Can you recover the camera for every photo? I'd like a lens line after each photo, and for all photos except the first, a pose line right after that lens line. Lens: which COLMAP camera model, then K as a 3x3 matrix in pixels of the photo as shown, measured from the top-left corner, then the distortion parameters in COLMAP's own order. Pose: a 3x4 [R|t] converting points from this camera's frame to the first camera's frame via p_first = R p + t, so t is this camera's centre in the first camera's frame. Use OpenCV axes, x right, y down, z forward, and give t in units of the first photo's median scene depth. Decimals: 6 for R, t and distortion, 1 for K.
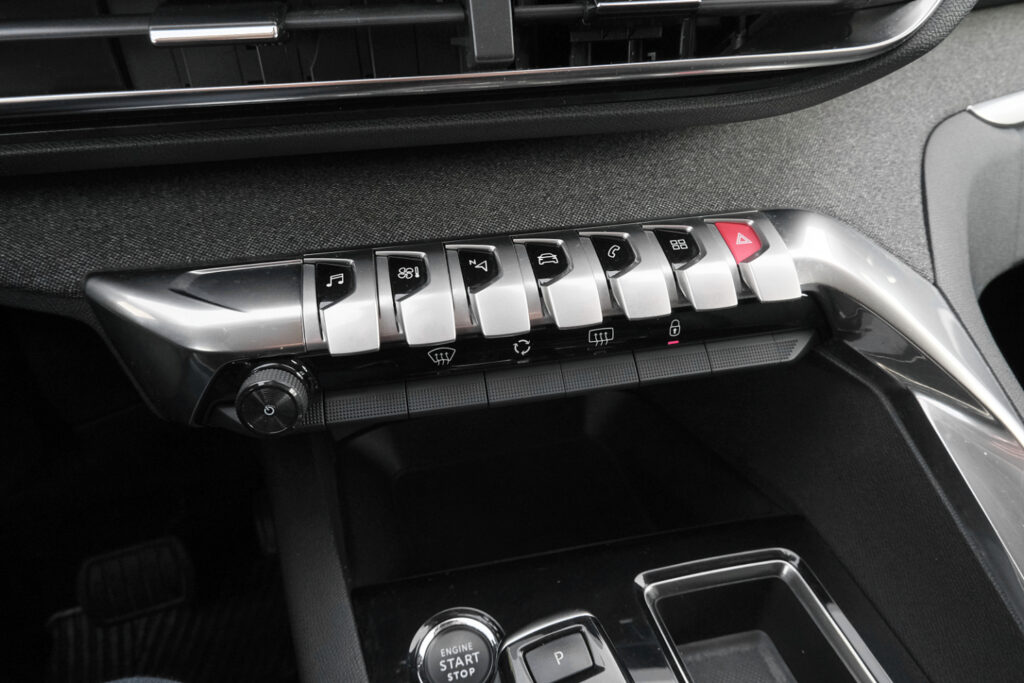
lens RADIAL K [[640.0, 0, 517.3], [0, 640.0, 334.3], [0, 0, 1]] dist [-0.011651, 0.004546]
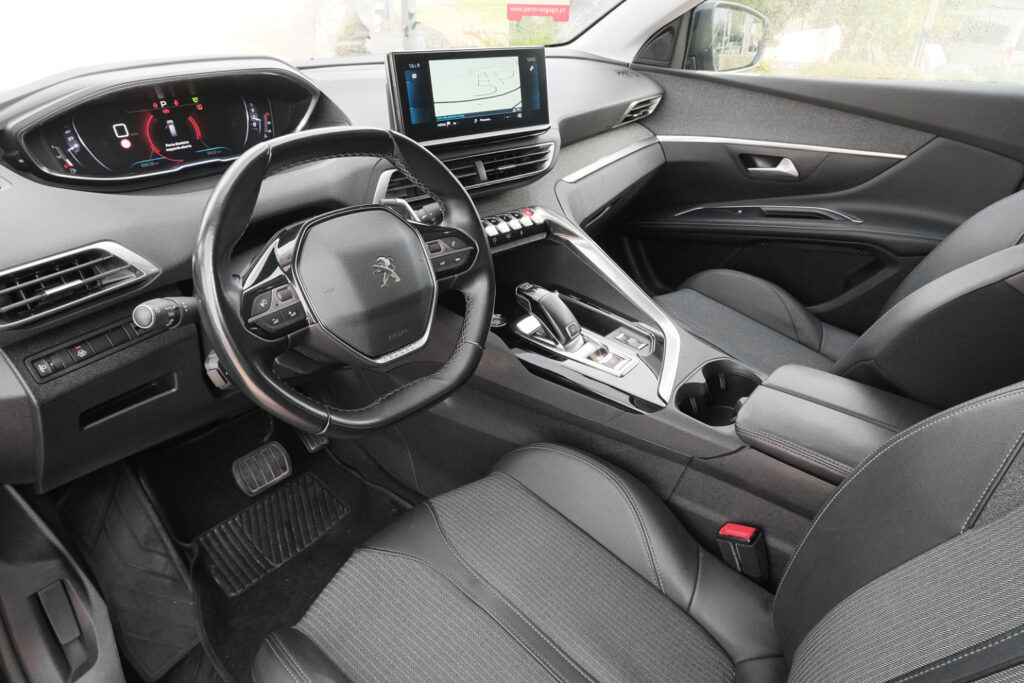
lens RADIAL K [[640.0, 0, 513.5], [0, 640.0, 333.7], [0, 0, 1]] dist [-0.011651, 0.004546]
pose [[0.861705, -0.221897, 0.456319, -1.833836], [0.285890, 0.955297, -0.075331, 0.902733], [-0.419204, 0.195370, 0.886622, -2.569516]]
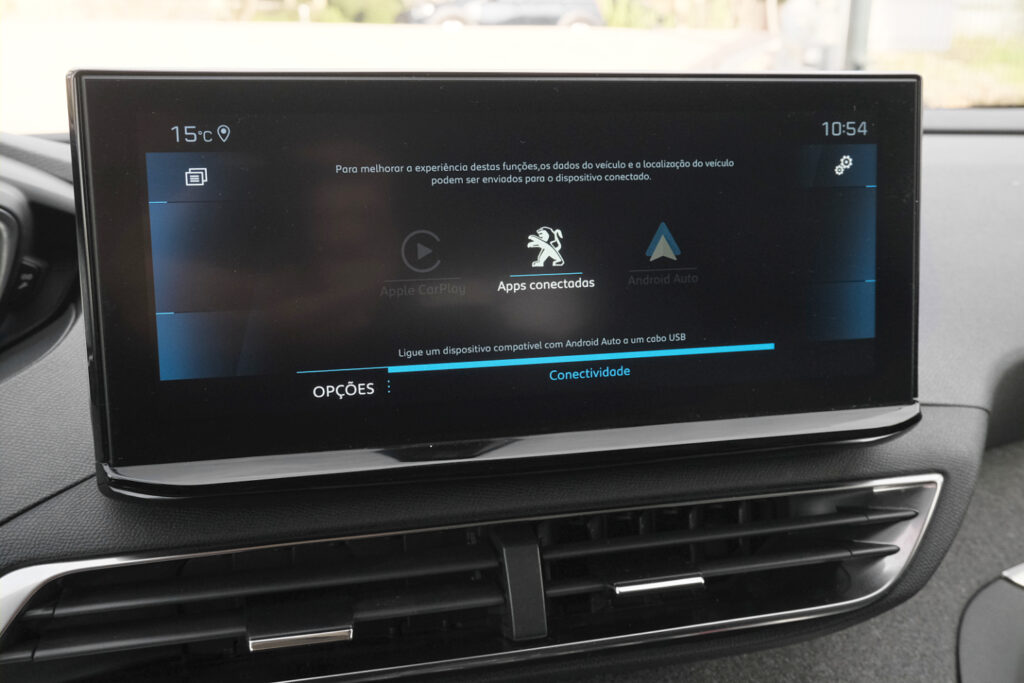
lens RADIAL K [[1054.1, 0, 512.3], [0, 1054.1, 338.1], [0, 0, 1]] dist [-0.004958, 0.000000]
pose [[0.998750, -0.005520, 0.049675, -0.117059], [0.022804, 0.934726, -0.354636, -0.191909], [-0.044475, 0.355325, 0.933684, -0.704836]]
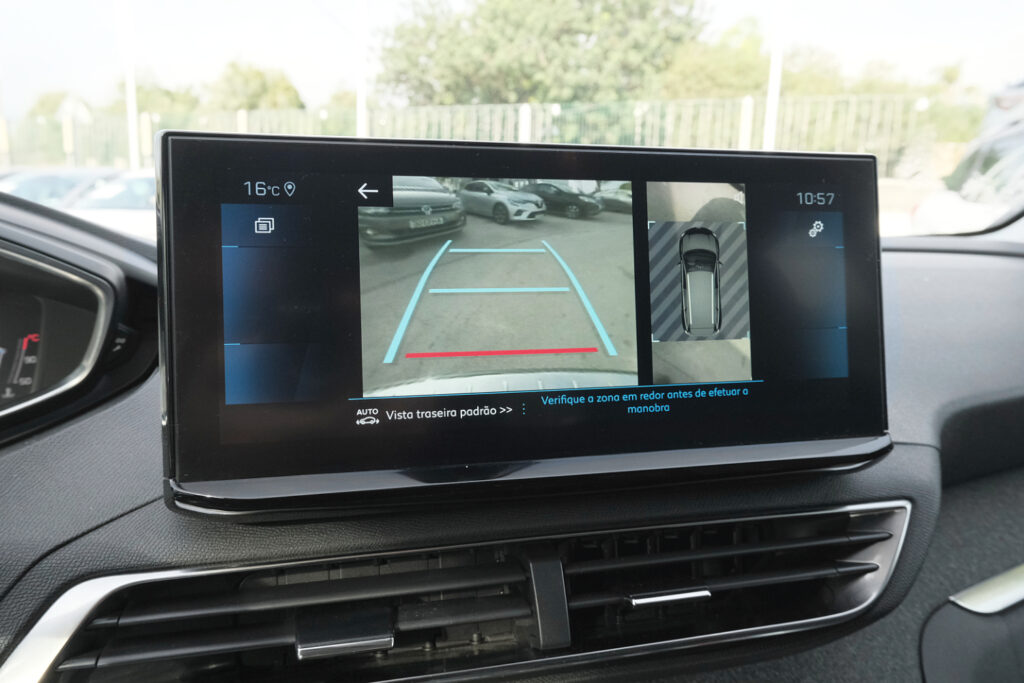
lens RADIAL K [[796.3, 0, 510.4], [0, 796.3, 336.5], [0, 0, 1]] dist [0.004291, -0.015254]
pose [[0.998462, -0.001696, 0.055413, -0.154742], [0.027720, 0.880884, -0.472520, -0.168065], [-0.048011, 0.473329, 0.879576, -0.487484]]
